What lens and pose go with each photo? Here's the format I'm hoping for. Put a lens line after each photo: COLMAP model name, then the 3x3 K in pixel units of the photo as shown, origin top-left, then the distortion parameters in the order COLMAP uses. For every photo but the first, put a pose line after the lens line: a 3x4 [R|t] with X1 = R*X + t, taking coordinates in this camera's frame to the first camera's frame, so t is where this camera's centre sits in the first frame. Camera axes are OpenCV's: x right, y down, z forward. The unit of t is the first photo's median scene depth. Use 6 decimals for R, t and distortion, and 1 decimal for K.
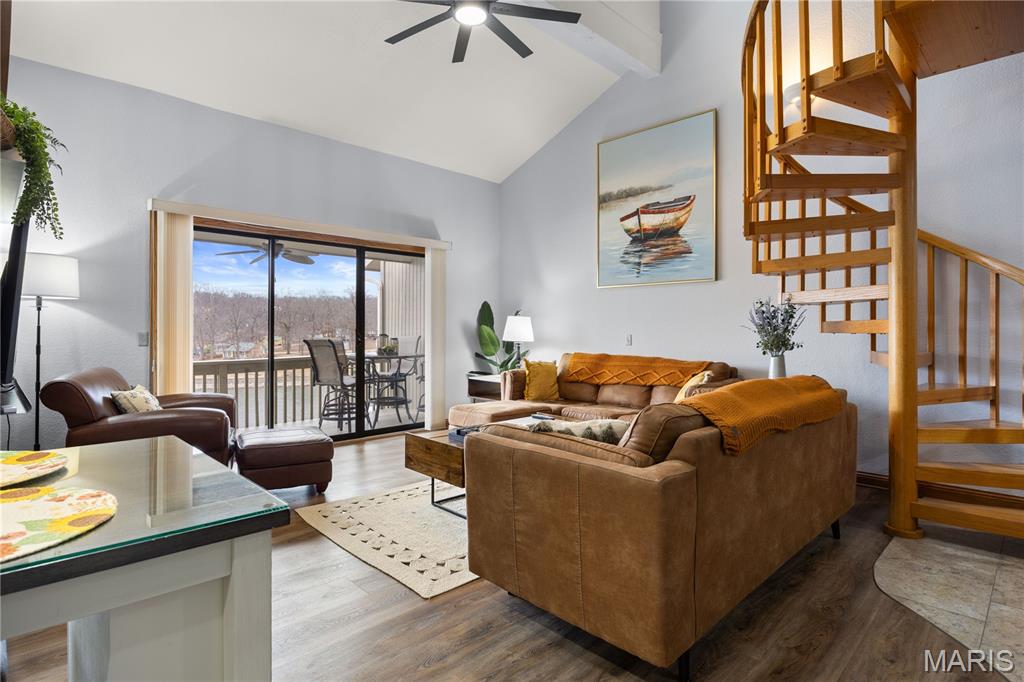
lens RADIAL K [[535.7, 0, 509.8], [0, 535.7, 330.8], [0, 0, 1]] dist [-0.008080, -0.001057]
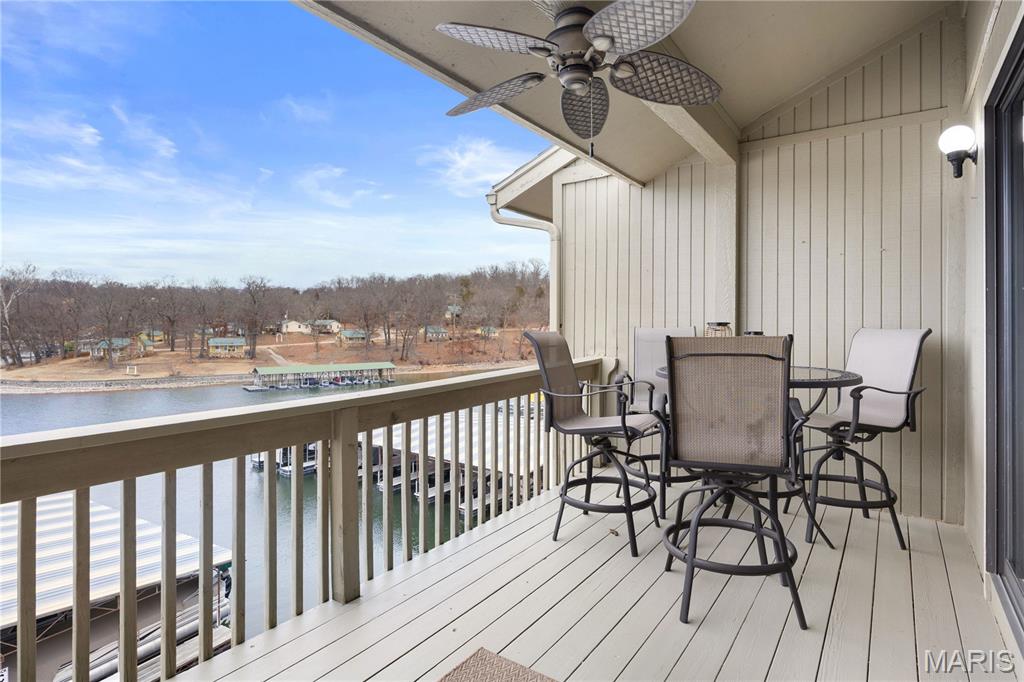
lens RADIAL K [[535.7, 0, 509.8], [0, 535.7, 330.8], [0, 0, 1]] dist [-0.008080, -0.001057]
pose [[0.985016, 0.000715, 0.172464, -0.334549], [-0.002655, 0.999936, 0.011020, -0.029668], [-0.172445, -0.011313, 0.984954, 0.661749]]
